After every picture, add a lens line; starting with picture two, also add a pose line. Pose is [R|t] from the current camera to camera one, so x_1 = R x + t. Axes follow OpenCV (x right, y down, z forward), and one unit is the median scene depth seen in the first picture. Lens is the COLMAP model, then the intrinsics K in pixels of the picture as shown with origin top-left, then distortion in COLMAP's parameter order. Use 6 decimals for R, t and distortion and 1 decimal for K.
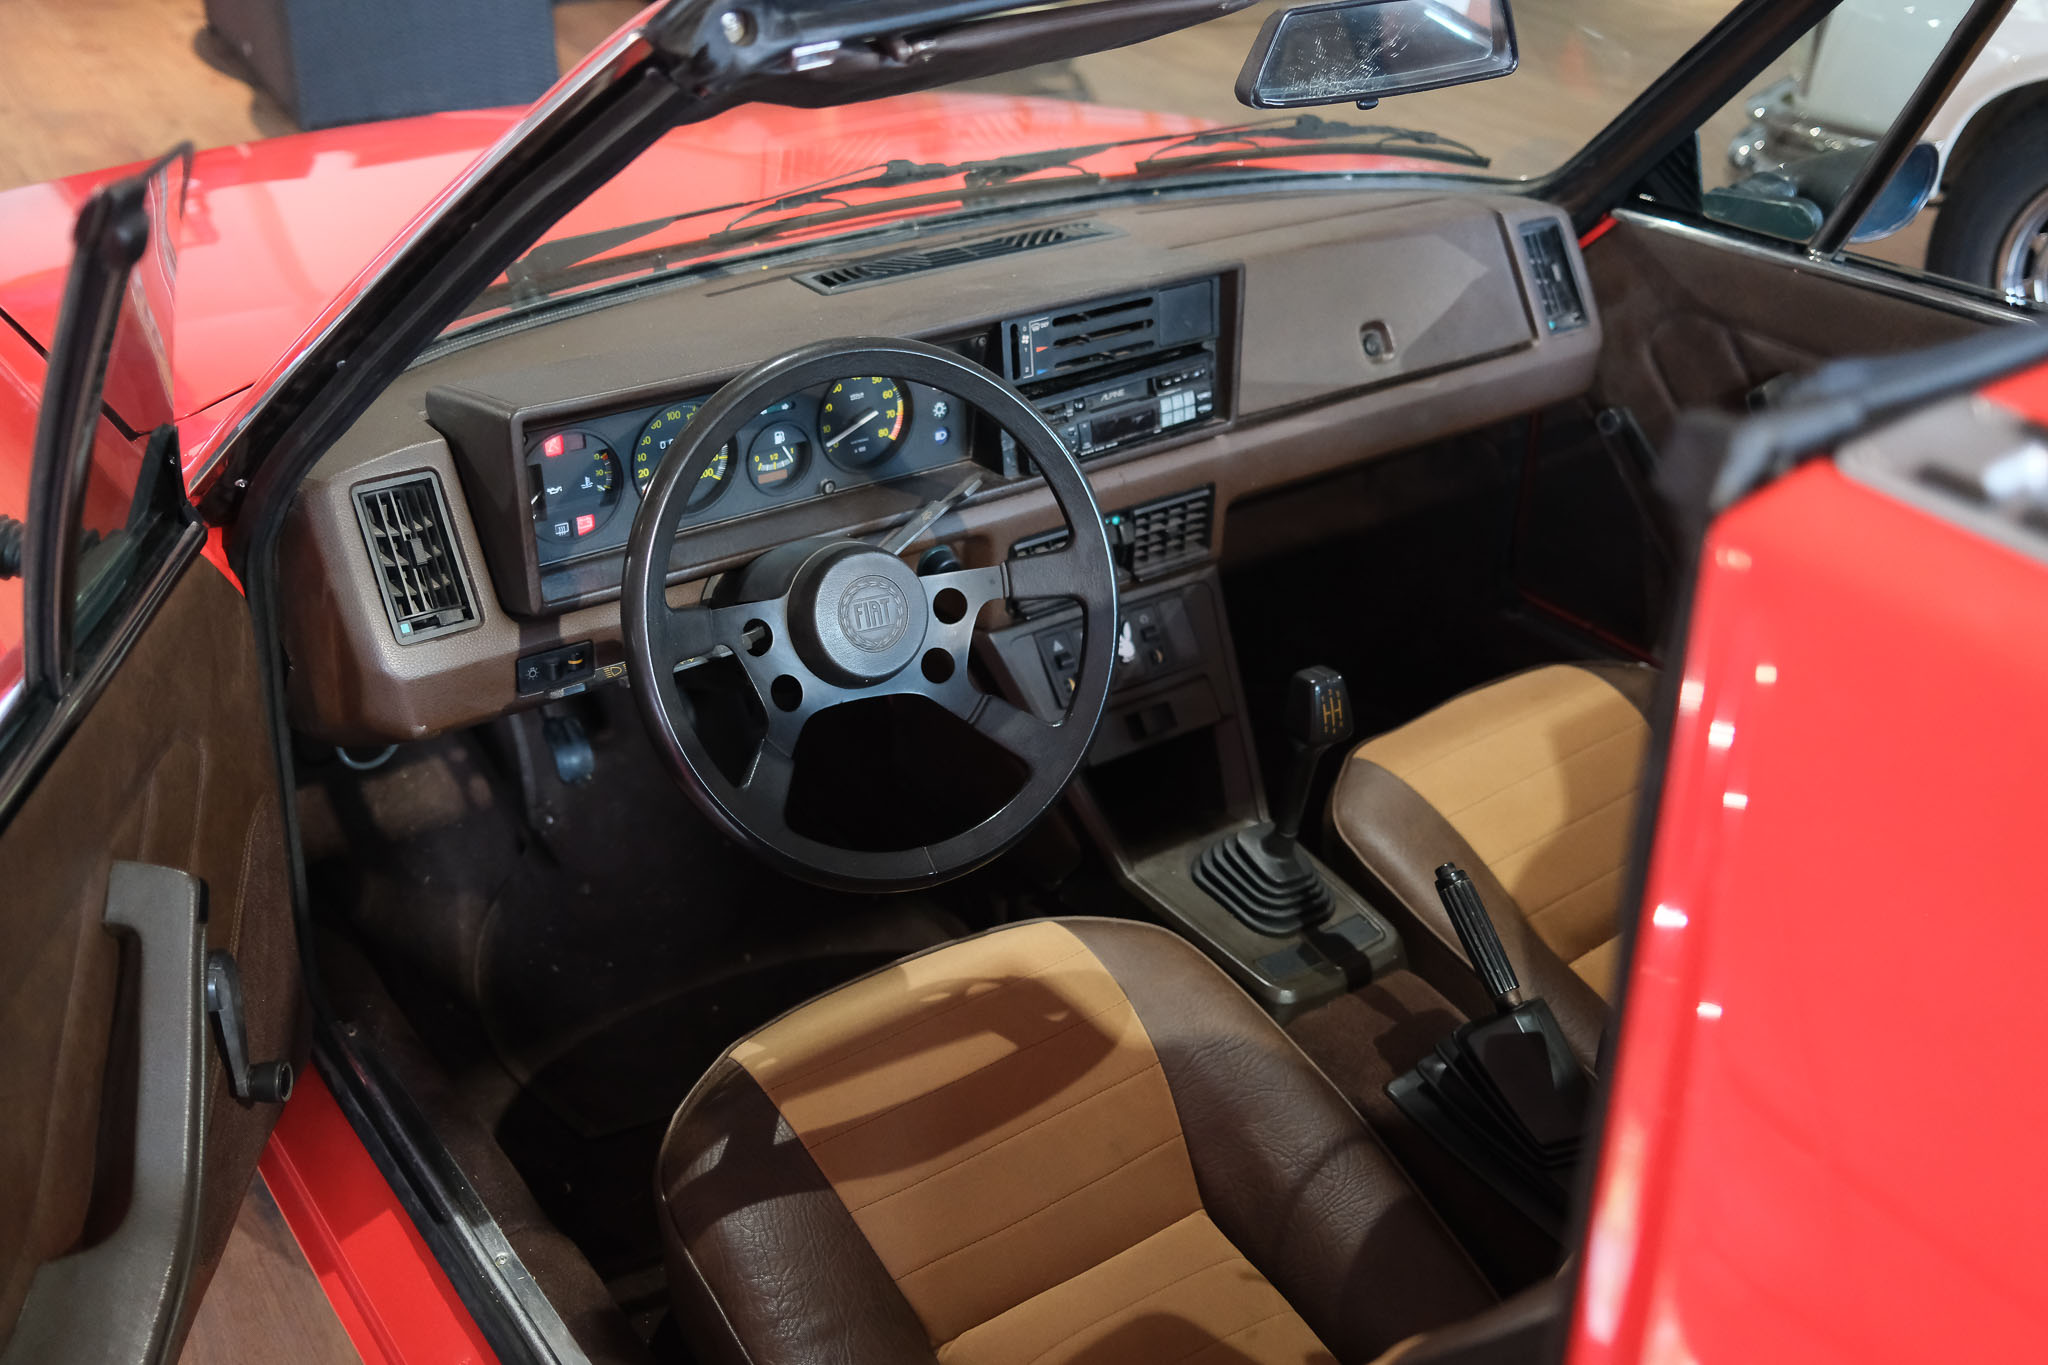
lens RADIAL K [[2061.0, 0, 1024.0], [0, 2061.0, 682.5], [0, 0, 1]] dist [-0.063496, 0.146625]
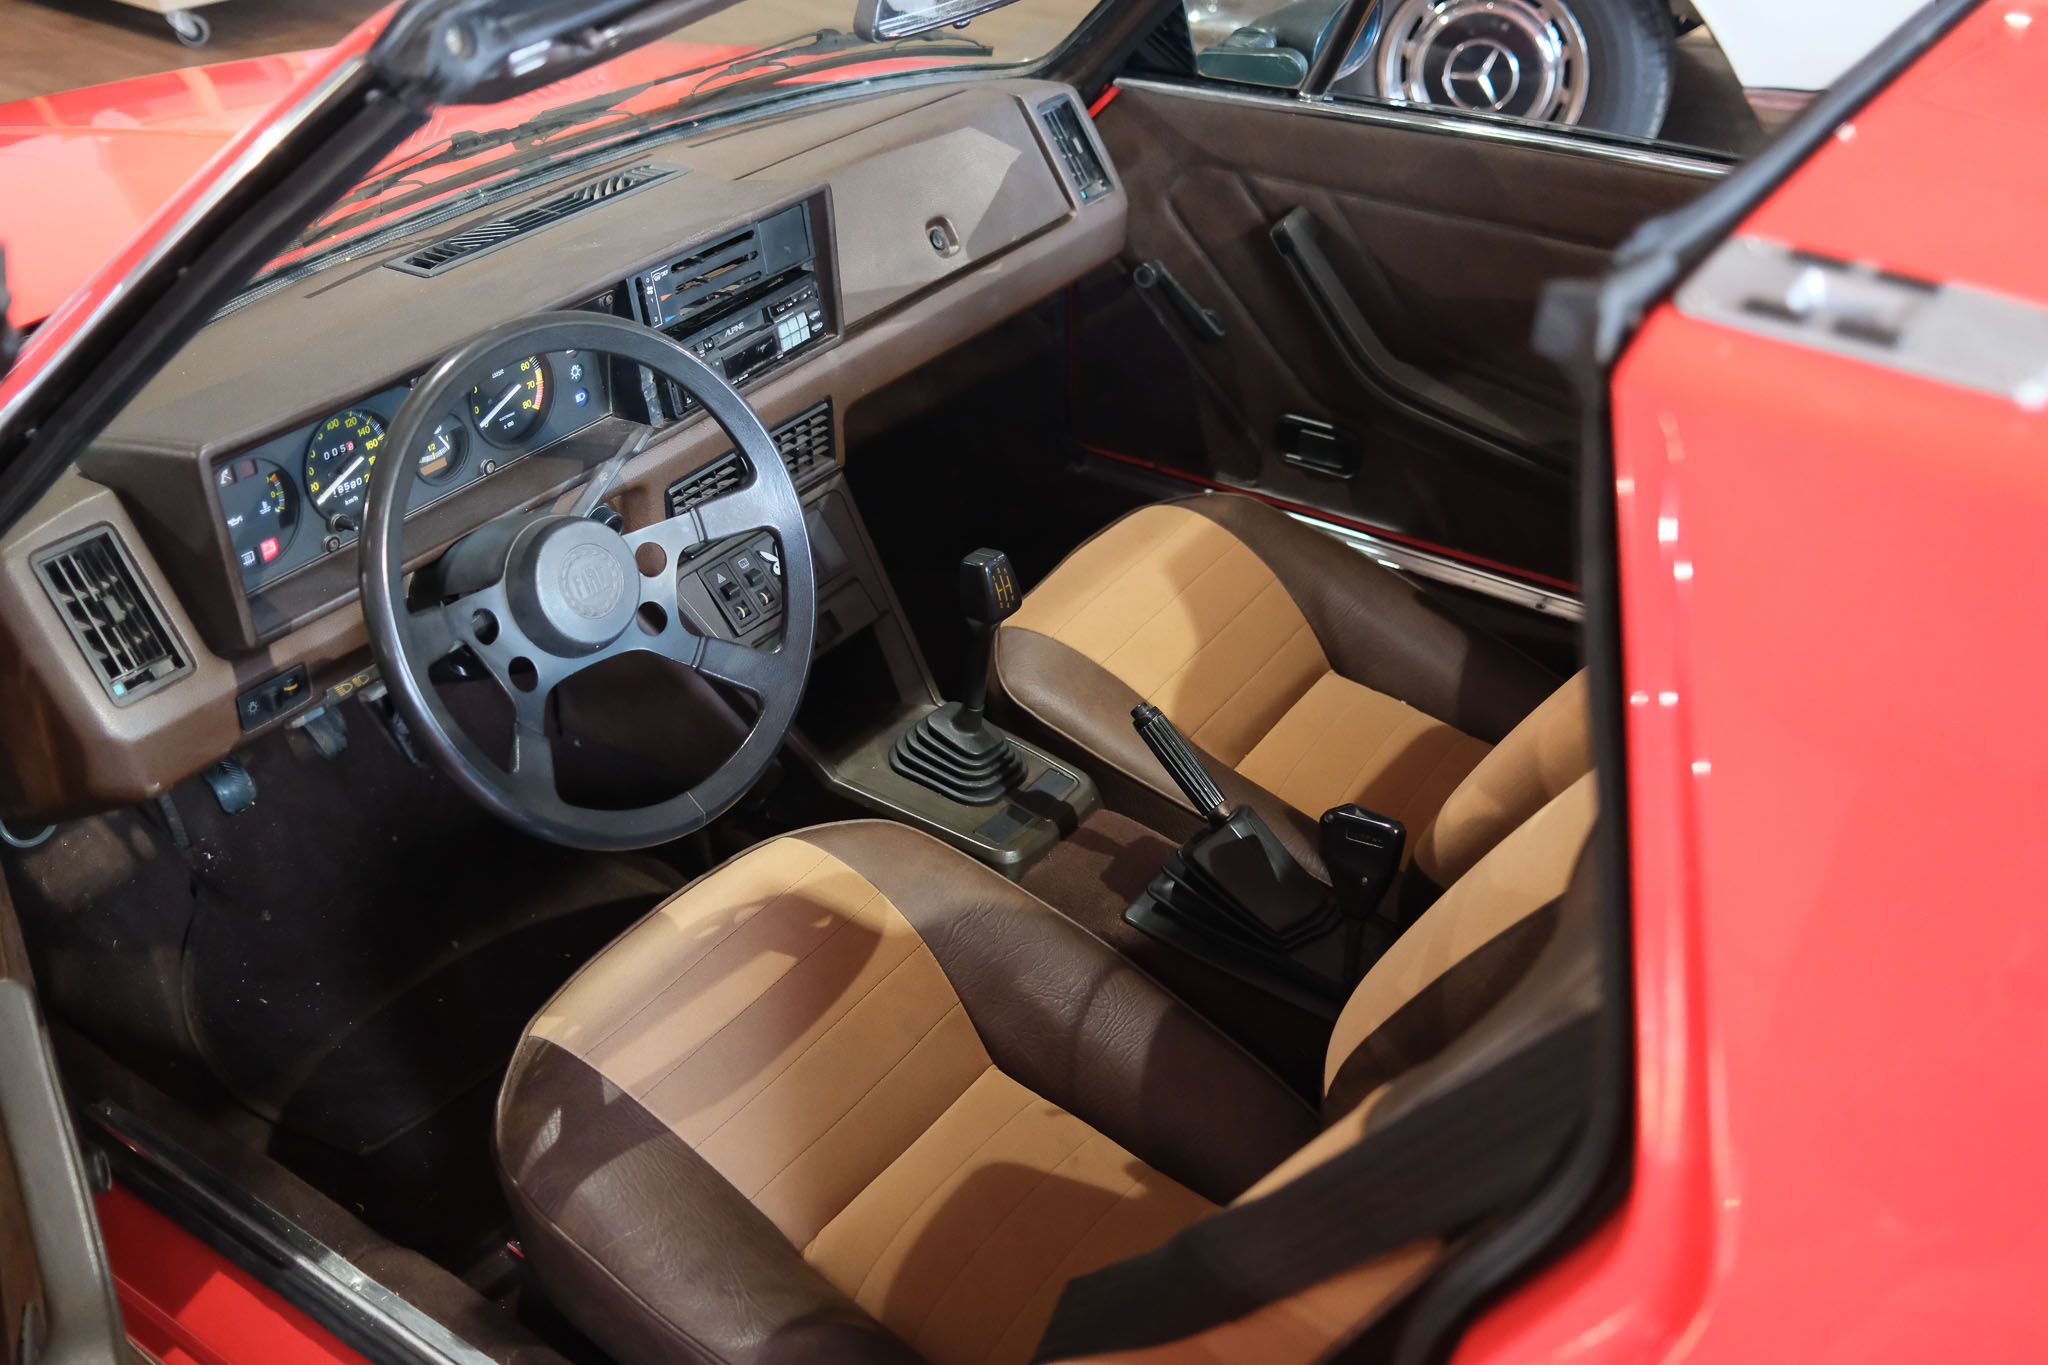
lens RADIAL K [[2066.0, 0, 990.5], [0, 2066.0, 661.6], [0, 0, 1]] dist [-0.065463, 0.149934]
pose [[0.947359, -0.203521, 0.247165, -0.128705], [0.192544, 0.978925, 0.068065, -0.022589], [-0.255809, -0.016892, 0.966580, -0.038380]]
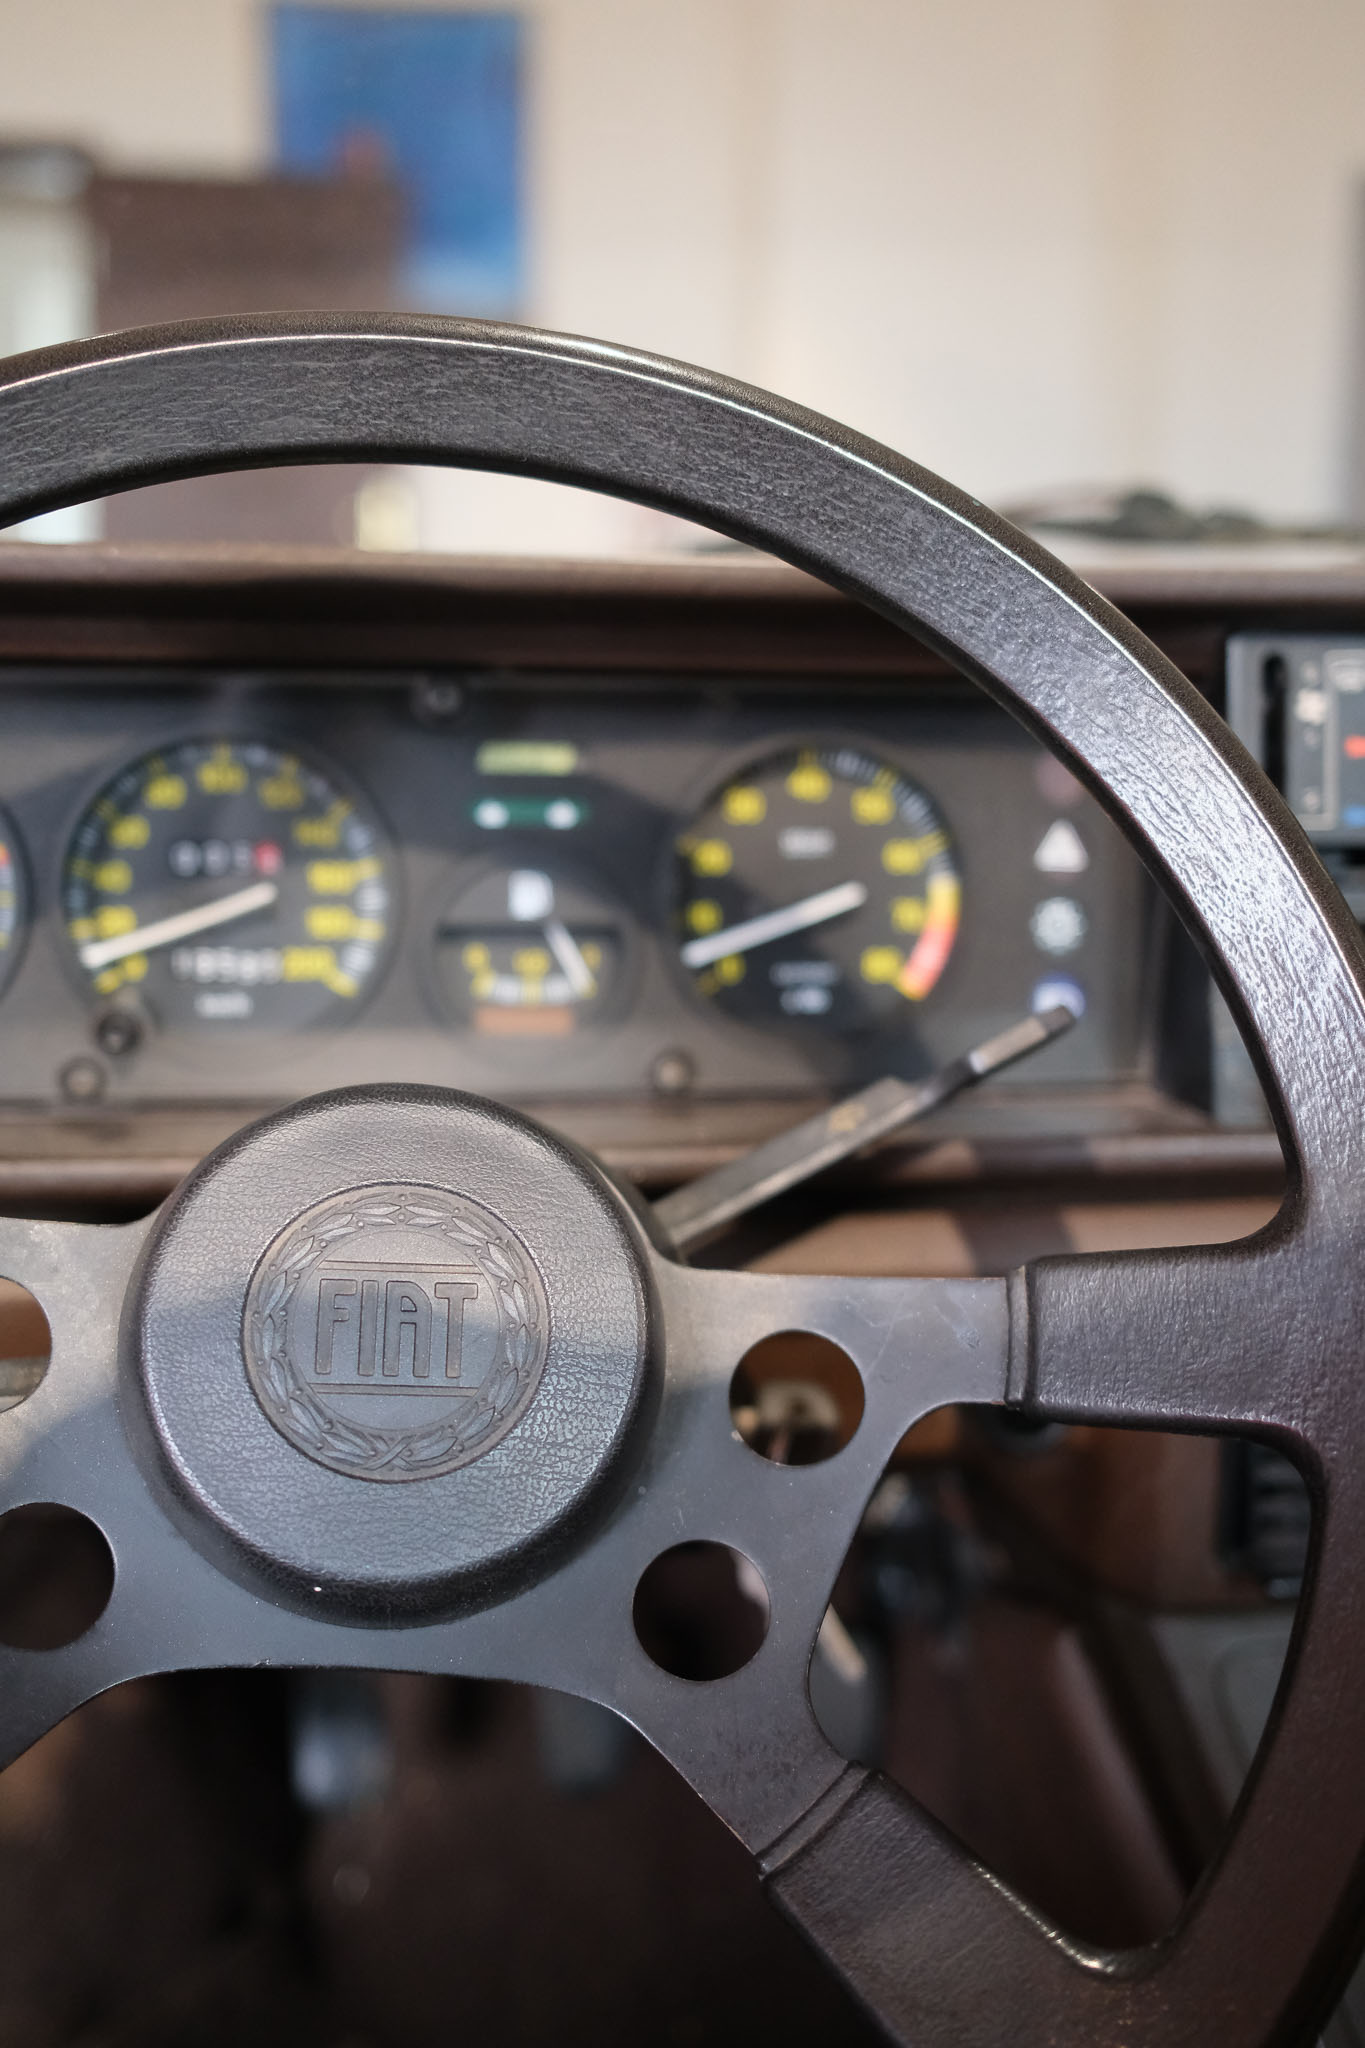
lens RADIAL K [[2061.0, 0, 692.4], [0, 2061.0, 1042.1], [0, 0, 1]] dist [-0.063496, 0.146625]
pose [[0.890334, 0.065940, -0.450508, 0.063442], [-0.209794, 0.937574, -0.277383, -0.003579], [0.404094, 0.341477, 0.848588, 0.691456]]
